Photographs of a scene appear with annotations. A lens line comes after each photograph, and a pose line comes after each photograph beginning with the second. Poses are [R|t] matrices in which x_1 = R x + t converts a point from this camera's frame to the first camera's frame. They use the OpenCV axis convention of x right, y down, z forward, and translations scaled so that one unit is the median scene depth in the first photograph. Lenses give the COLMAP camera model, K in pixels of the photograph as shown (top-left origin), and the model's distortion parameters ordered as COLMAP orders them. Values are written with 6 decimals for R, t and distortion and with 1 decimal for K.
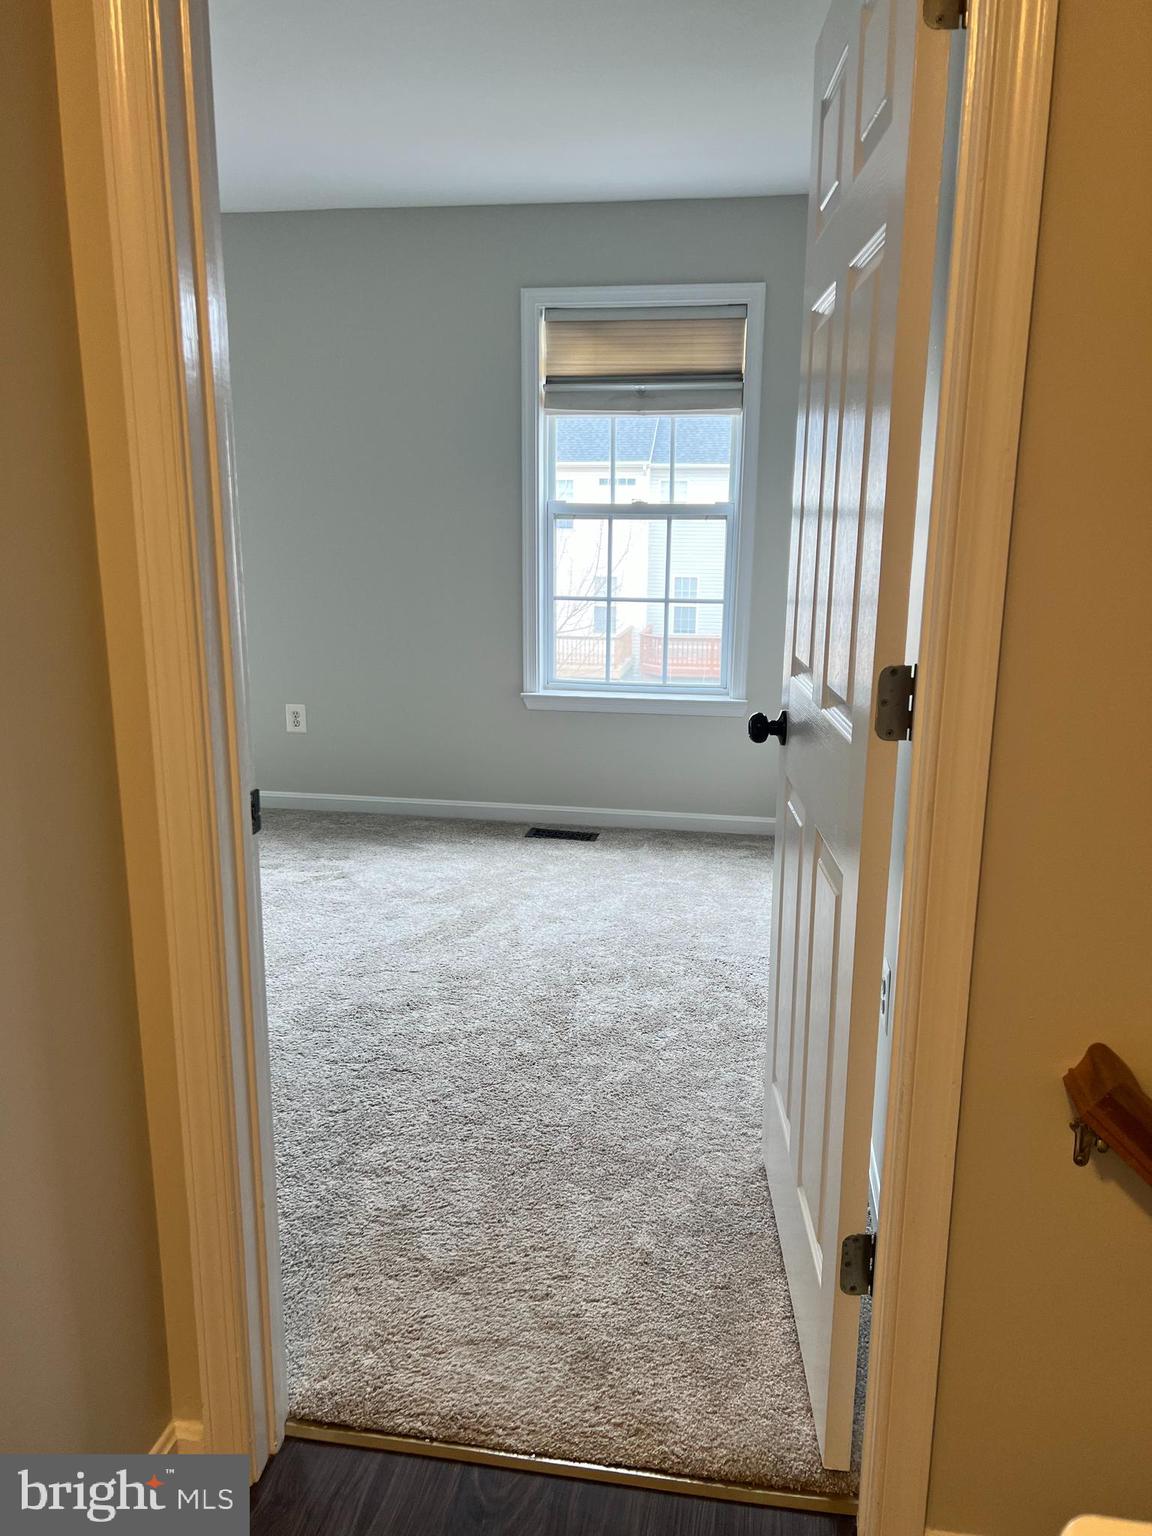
lens RADIAL K [[1150.7, 0, 572.5], [0, 1150.7, 763.9], [0, 0, 1]] dist [0.045378, -0.043556]
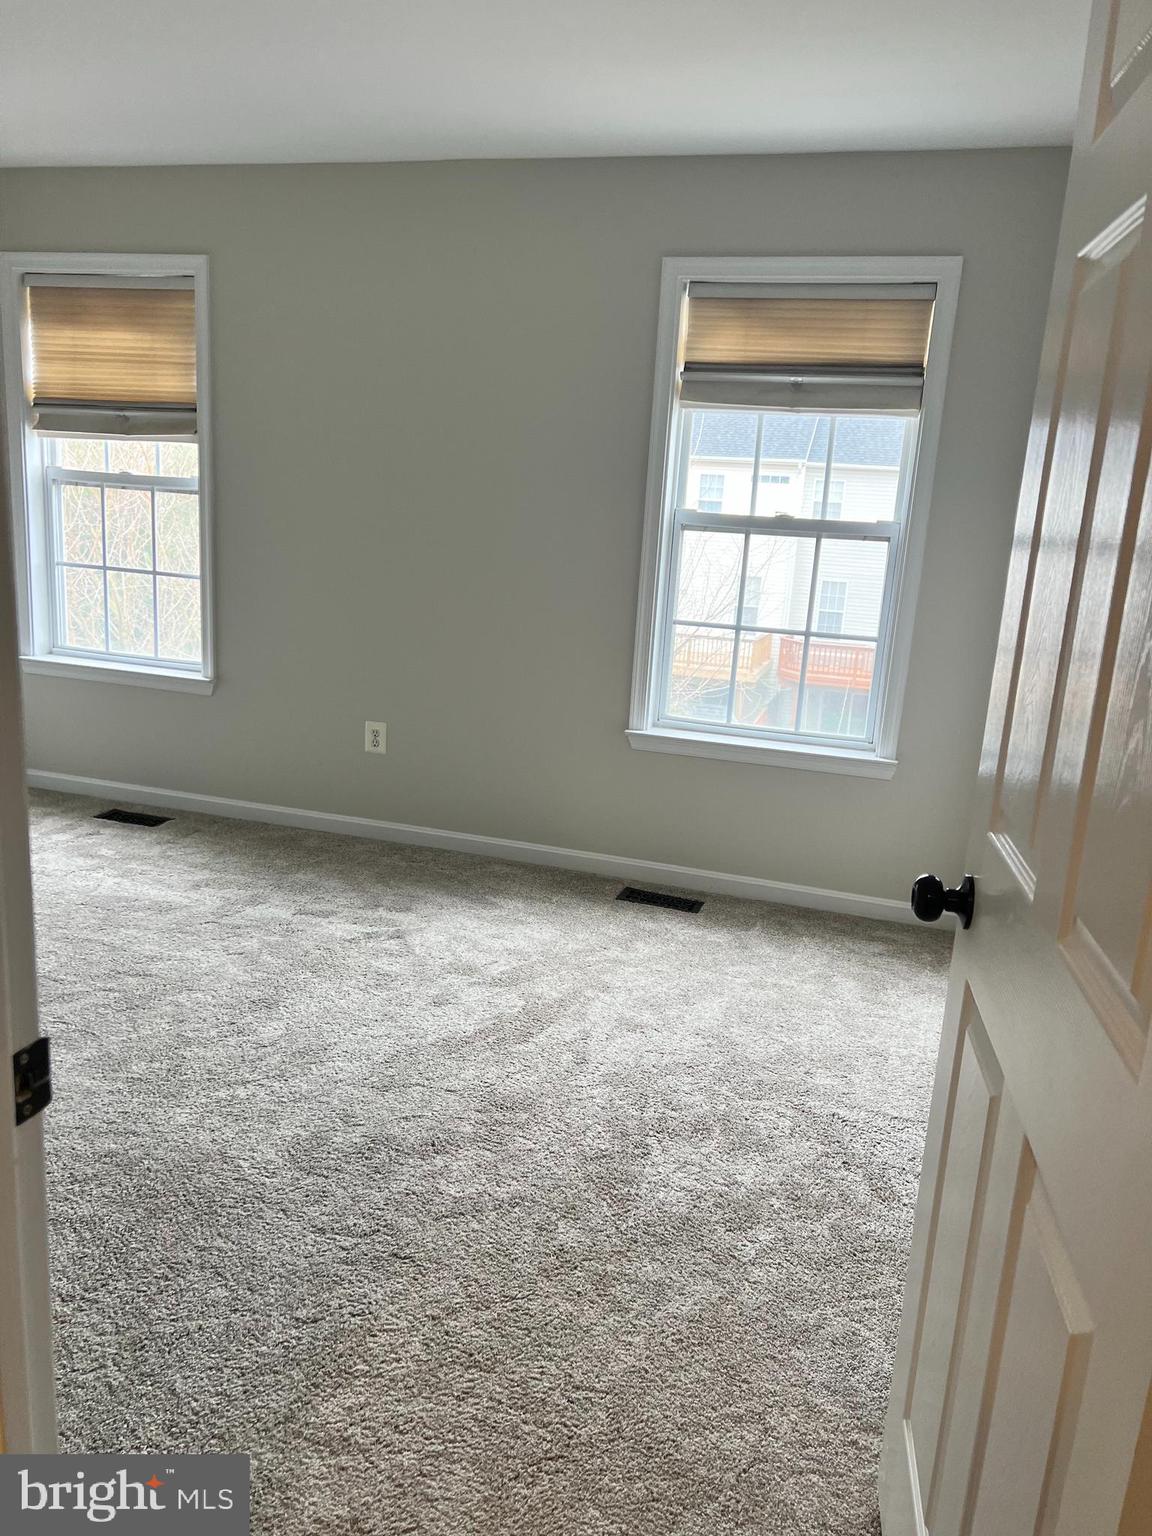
lens RADIAL K [[1150.7, 0, 551.2], [0, 1150.7, 765.6], [0, 0, 1]] dist [0.045378, -0.043556]
pose [[0.988506, 0.079451, -0.128619, 0.014349], [-0.078224, 0.996829, 0.014570, -0.050169], [0.129369, -0.004341, 0.991587, 0.160366]]
